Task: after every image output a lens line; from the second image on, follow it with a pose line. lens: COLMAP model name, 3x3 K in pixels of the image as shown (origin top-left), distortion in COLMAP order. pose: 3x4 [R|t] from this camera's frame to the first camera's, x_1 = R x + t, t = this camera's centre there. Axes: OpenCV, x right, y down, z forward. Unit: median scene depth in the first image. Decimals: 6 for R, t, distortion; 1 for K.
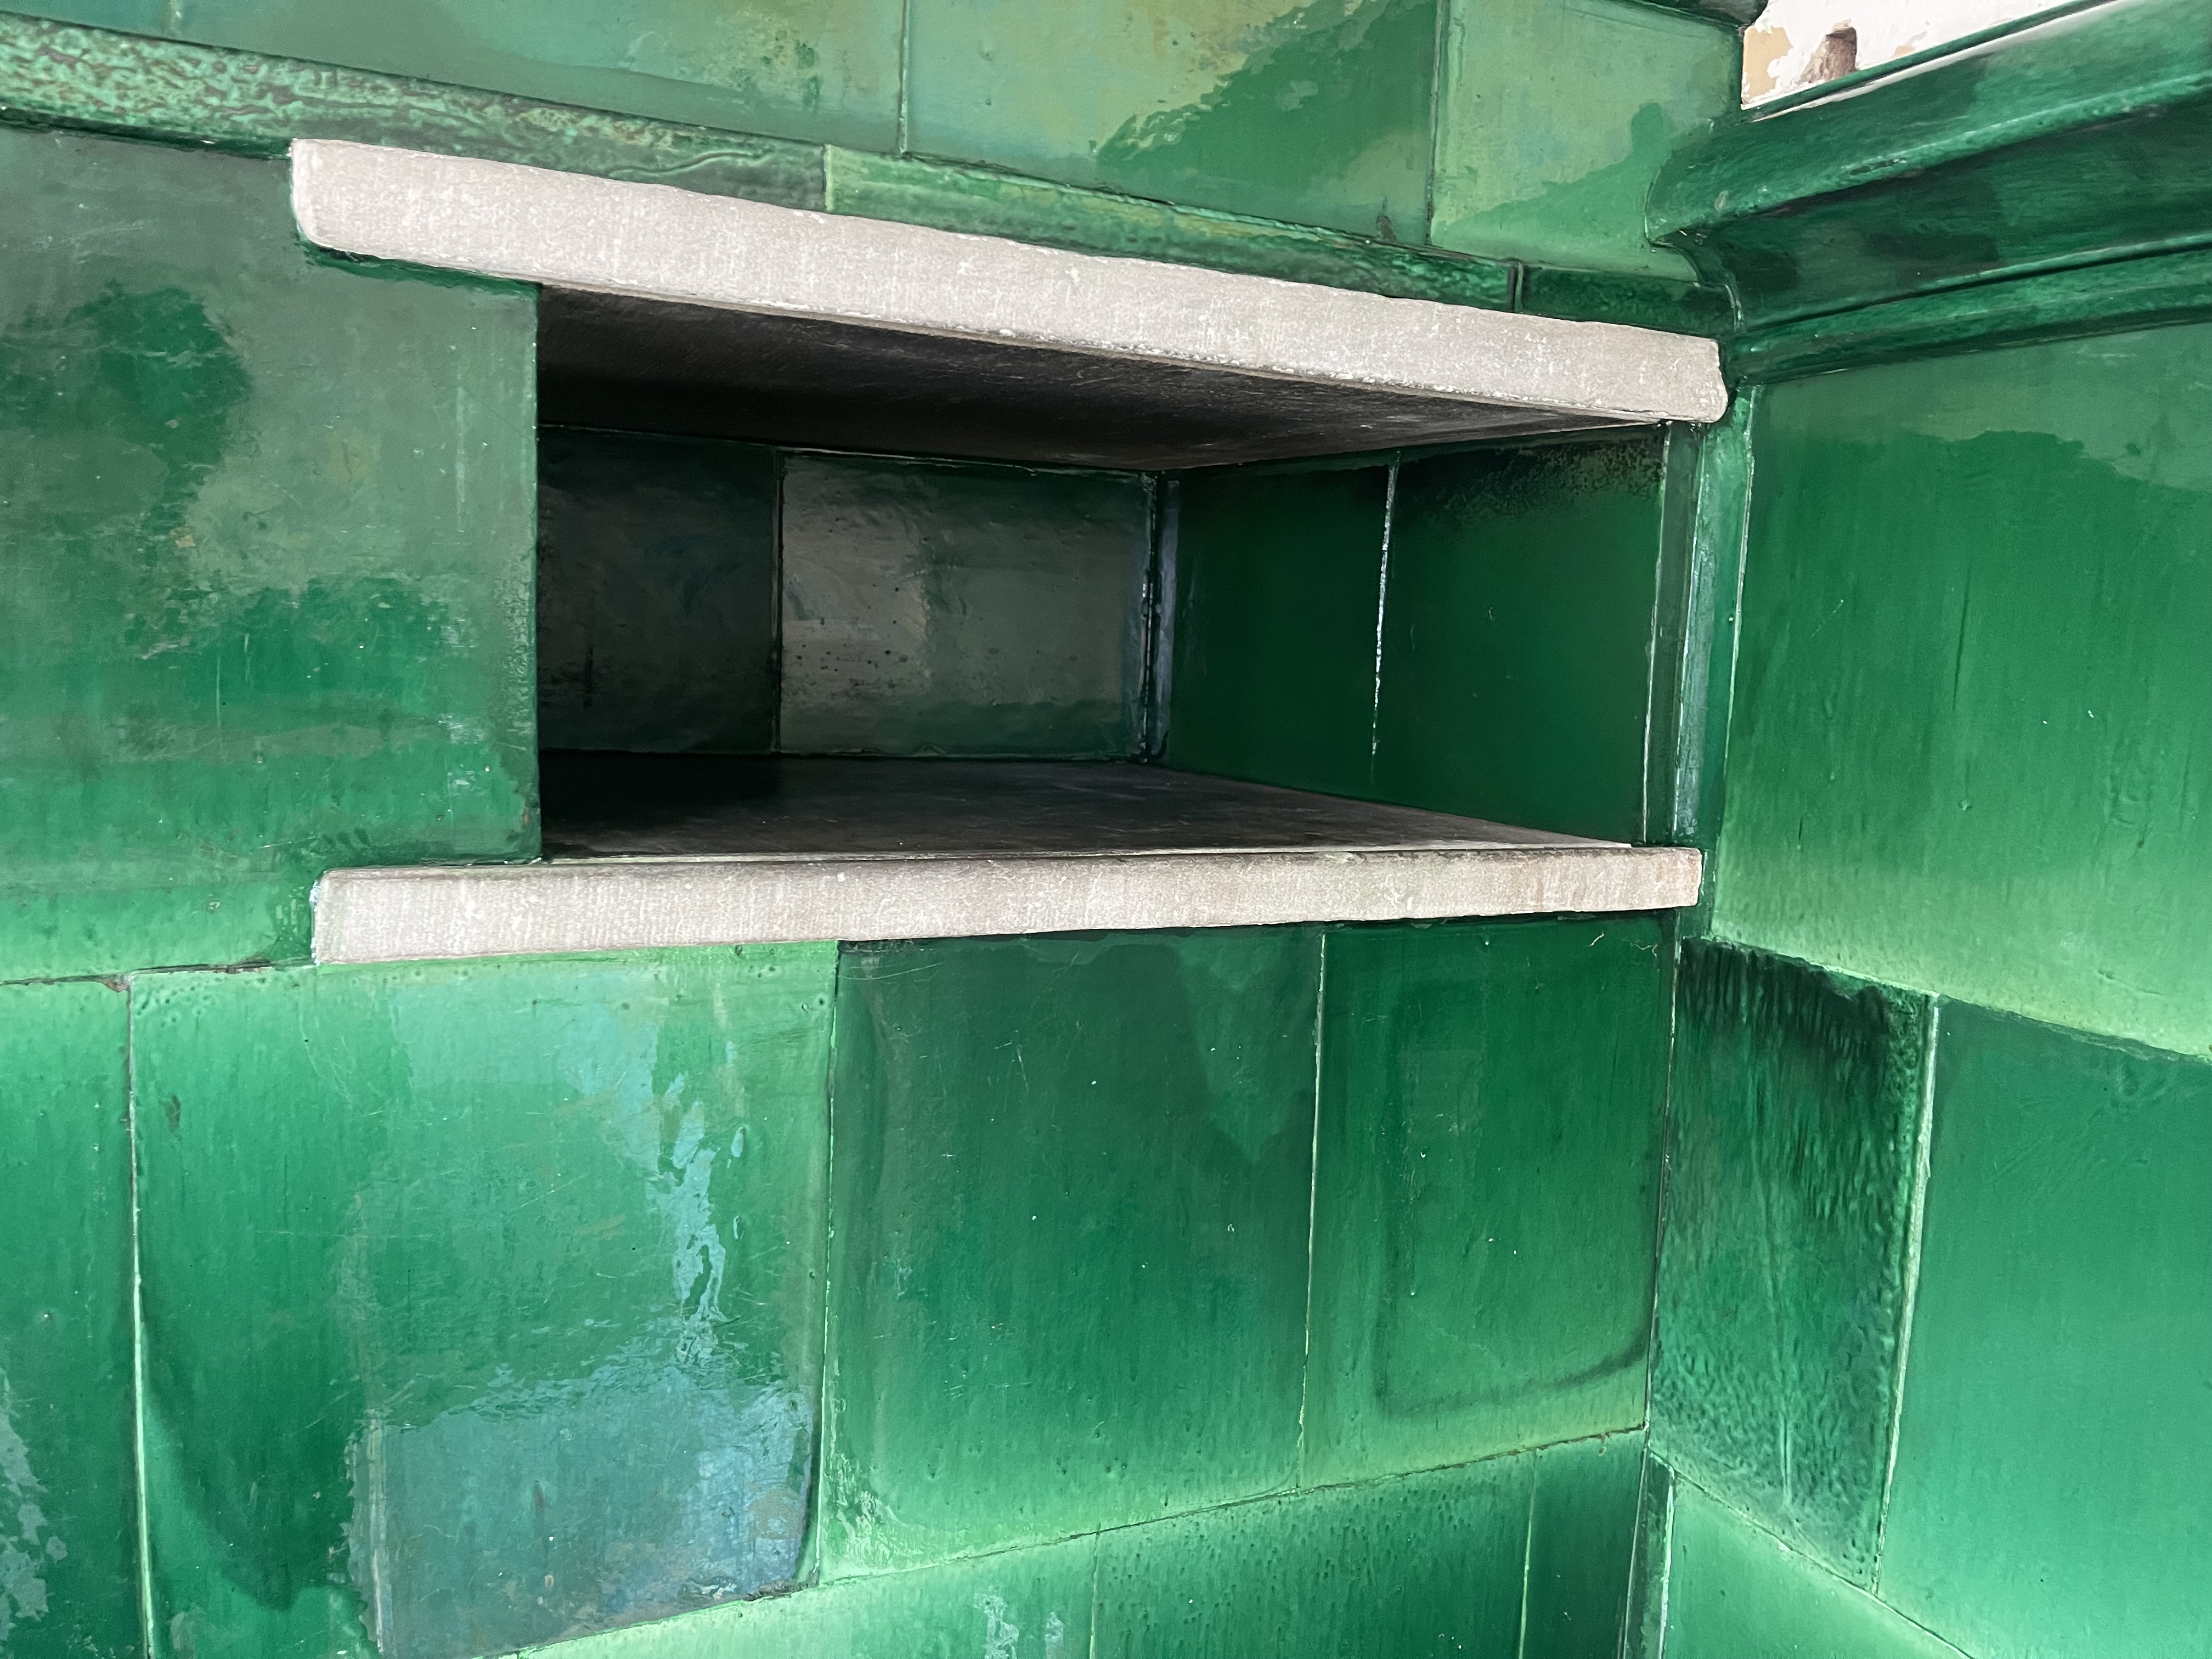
lens RADIAL K [[1689.6, 0, 1092.7], [0, 1689.6, 840.6], [0, 0, 1]] dist [0.070885, -0.076298]
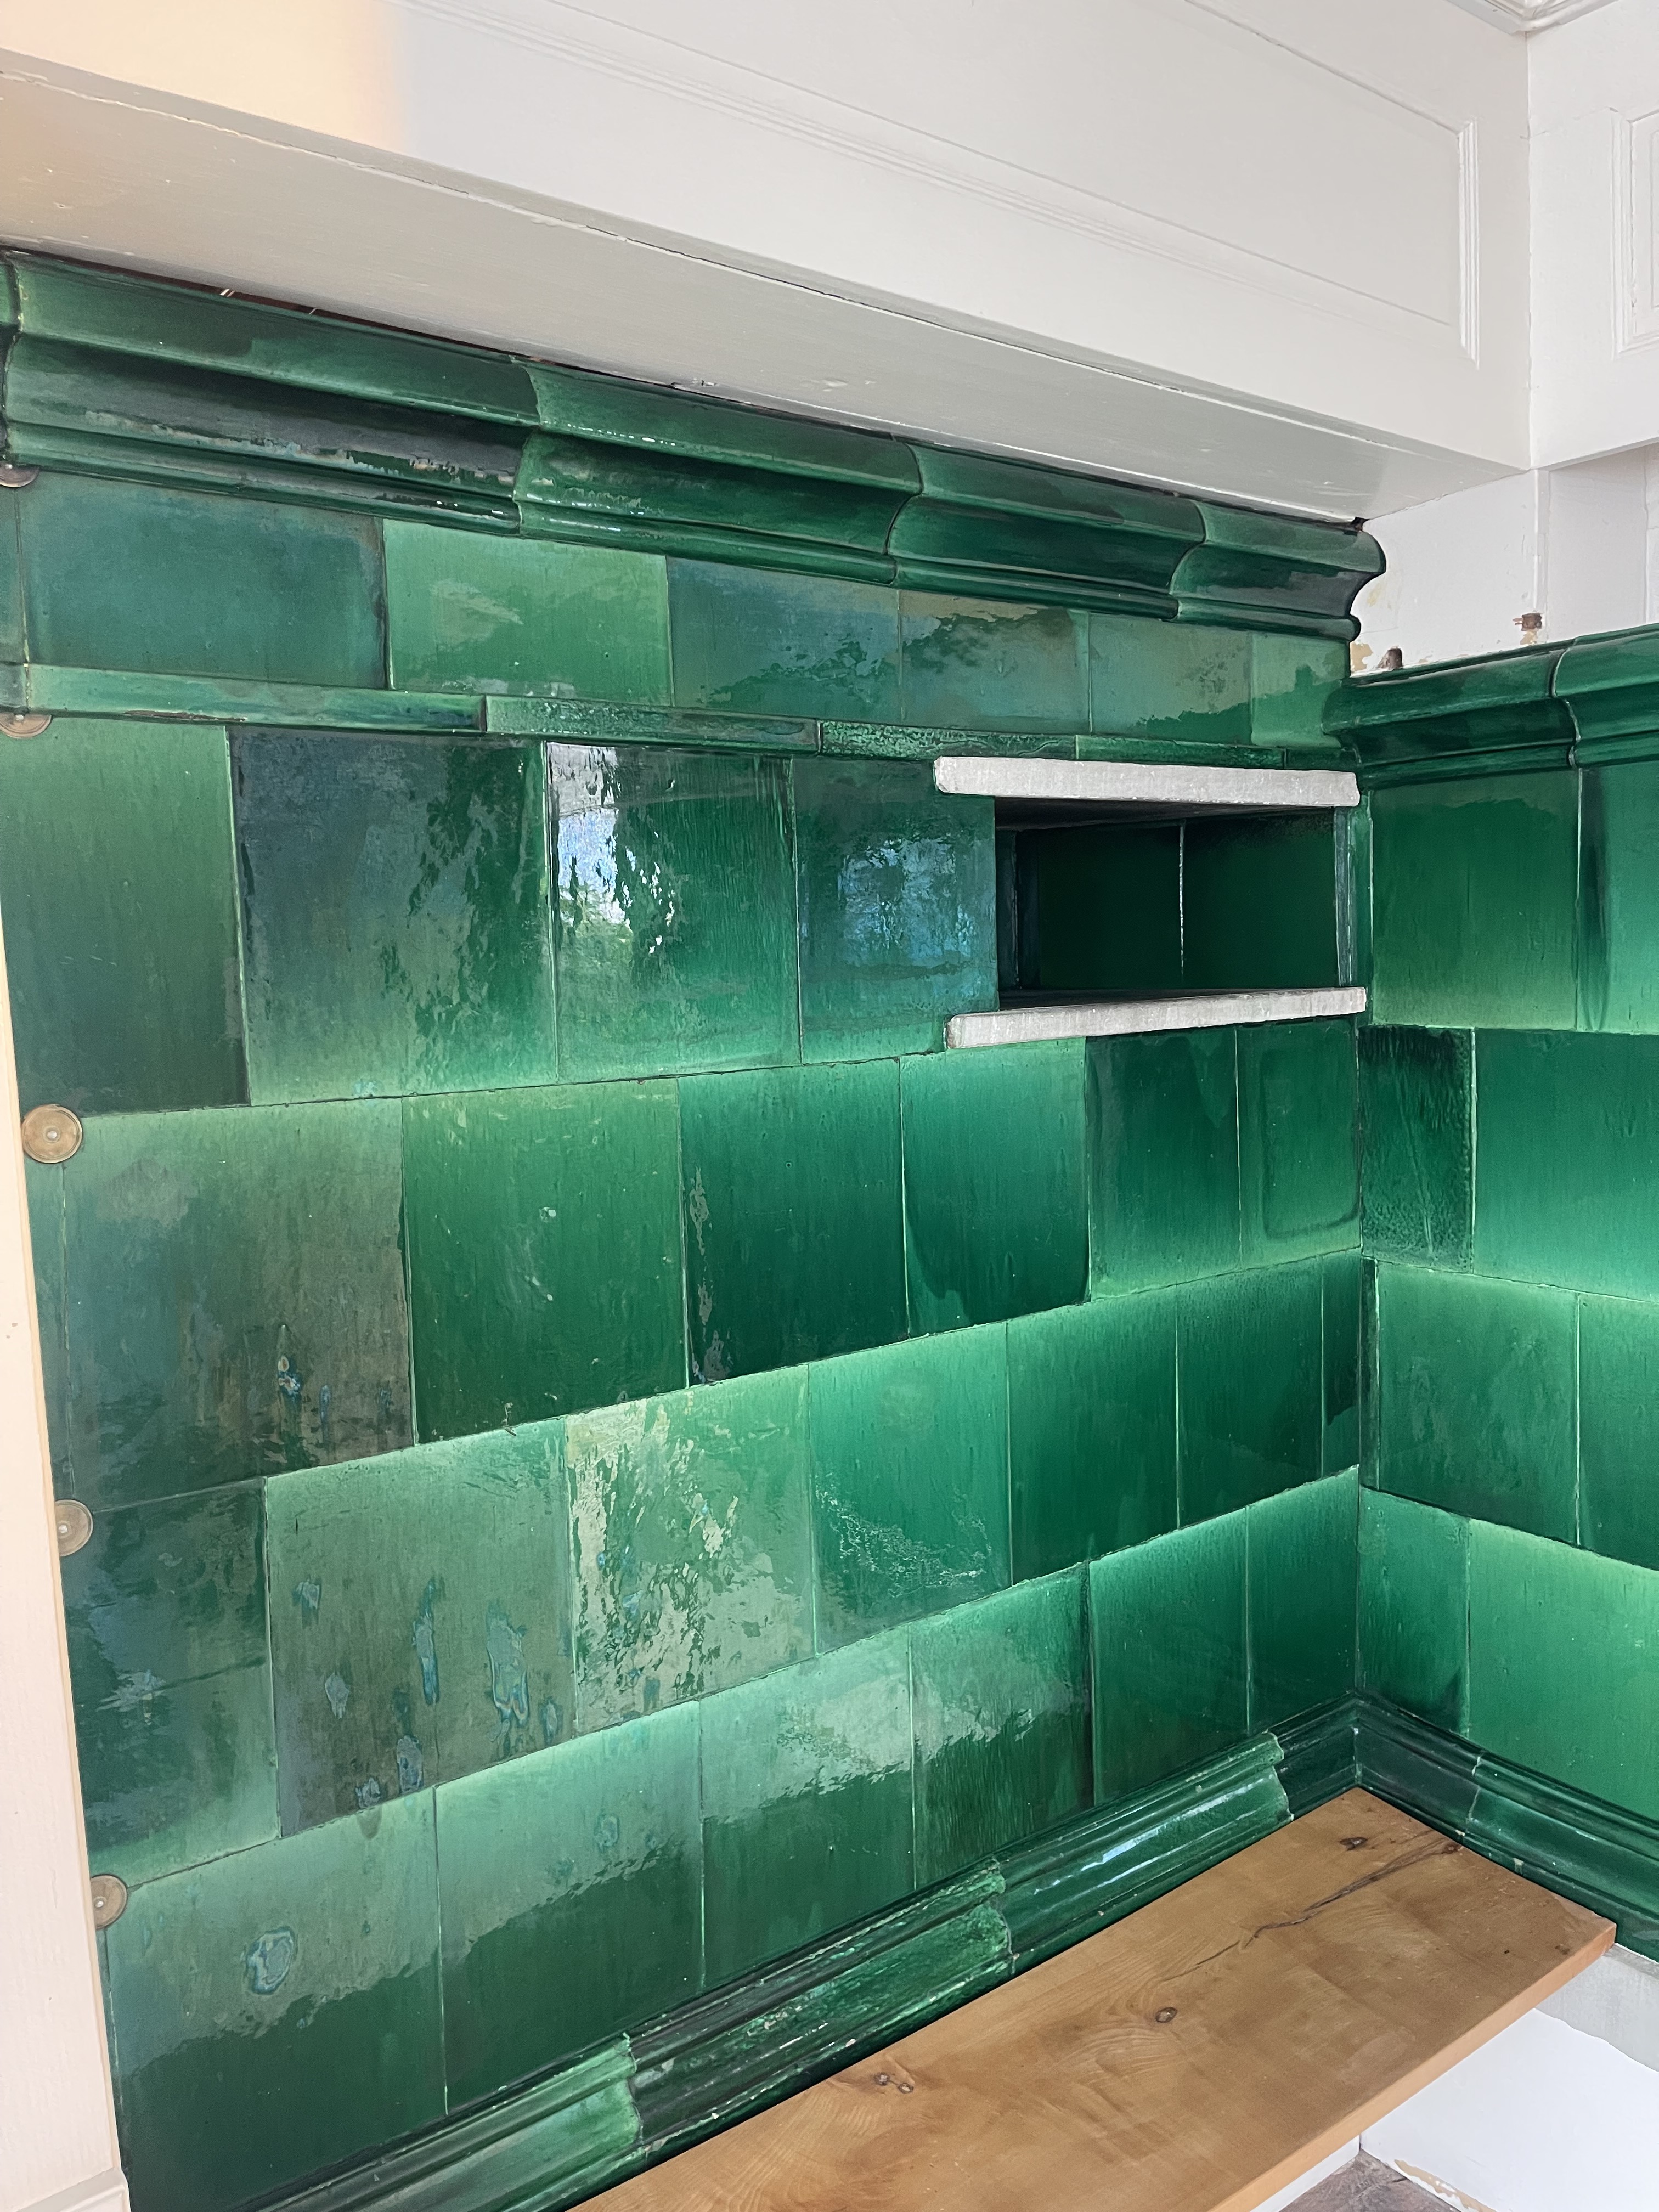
lens RADIAL K [[1689.6, 0, 829.5], [0, 1689.6, 1106.0], [0, 0, 1]] dist [0.070885, -0.076298]
pose [[0.975584, -0.094749, 0.198135, -0.888015], [0.099322, 0.994967, -0.013247, 0.133151], [-0.195883, 0.032603, 0.980085, -1.205041]]
